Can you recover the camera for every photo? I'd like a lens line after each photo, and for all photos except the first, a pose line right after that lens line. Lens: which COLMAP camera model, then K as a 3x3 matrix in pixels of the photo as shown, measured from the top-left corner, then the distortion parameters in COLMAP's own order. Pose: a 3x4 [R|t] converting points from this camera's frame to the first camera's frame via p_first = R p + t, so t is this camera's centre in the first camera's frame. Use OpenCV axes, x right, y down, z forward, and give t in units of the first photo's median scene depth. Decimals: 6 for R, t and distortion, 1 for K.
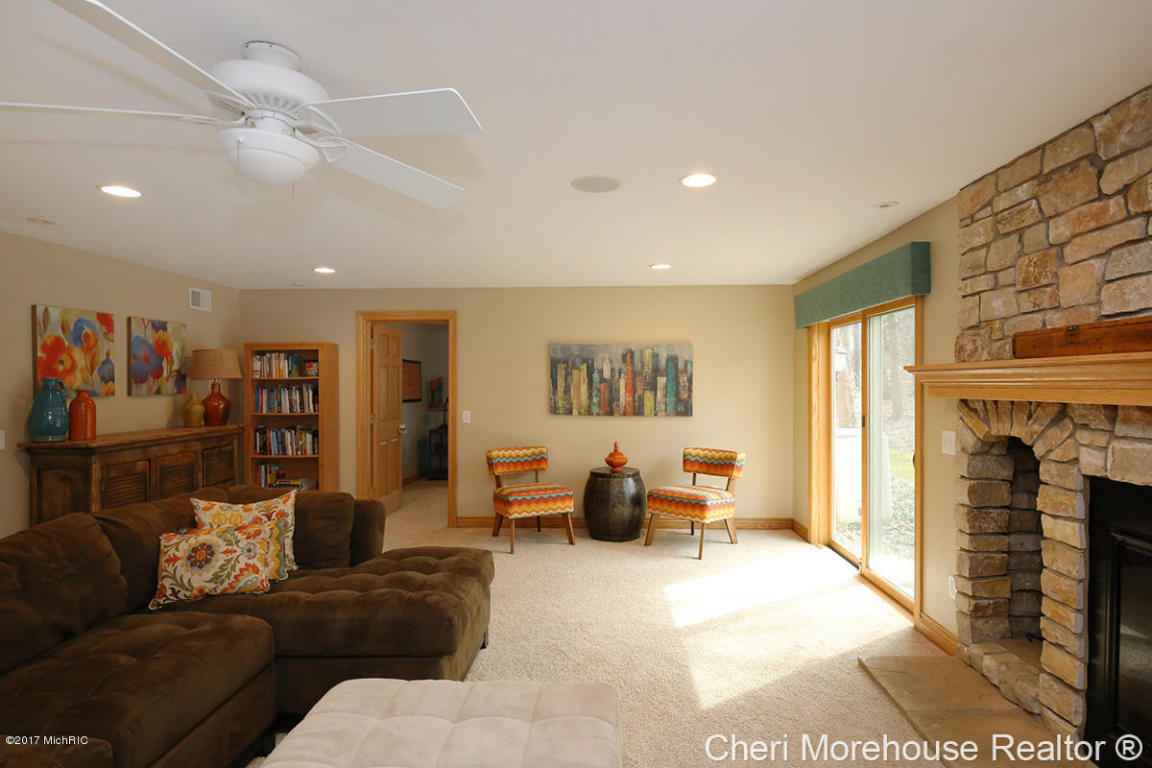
lens RADIAL K [[599.1, 0, 579.6], [0, 599.1, 384.8], [0, 0, 1]] dist [-0.003074, -0.000953]
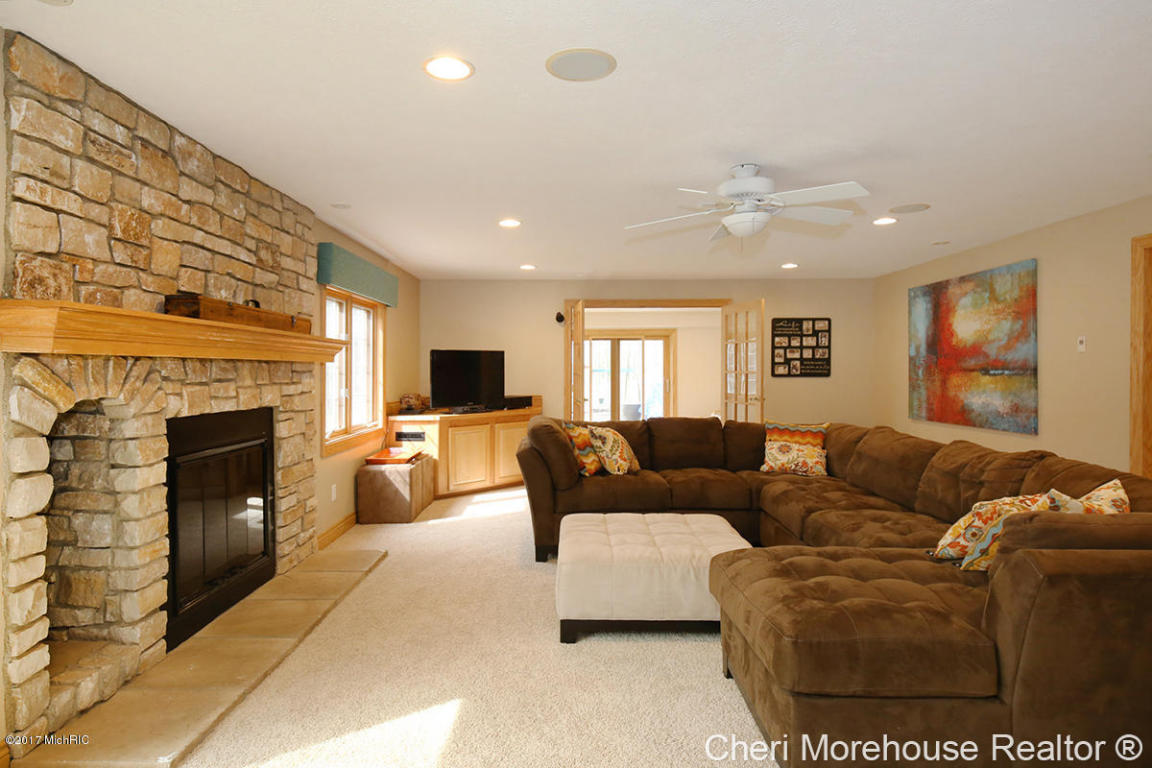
lens RADIAL K [[668.2, 0, 575.6], [0, 668.2, 379.7], [0, 0, 1]] dist [-0.000099, -0.000038]
pose [[-0.998216, -0.002879, -0.059636, 0.091044], [-0.003818, 0.999870, 0.015636, 0.040128], [0.059584, 0.015836, -0.998098, 2.008844]]
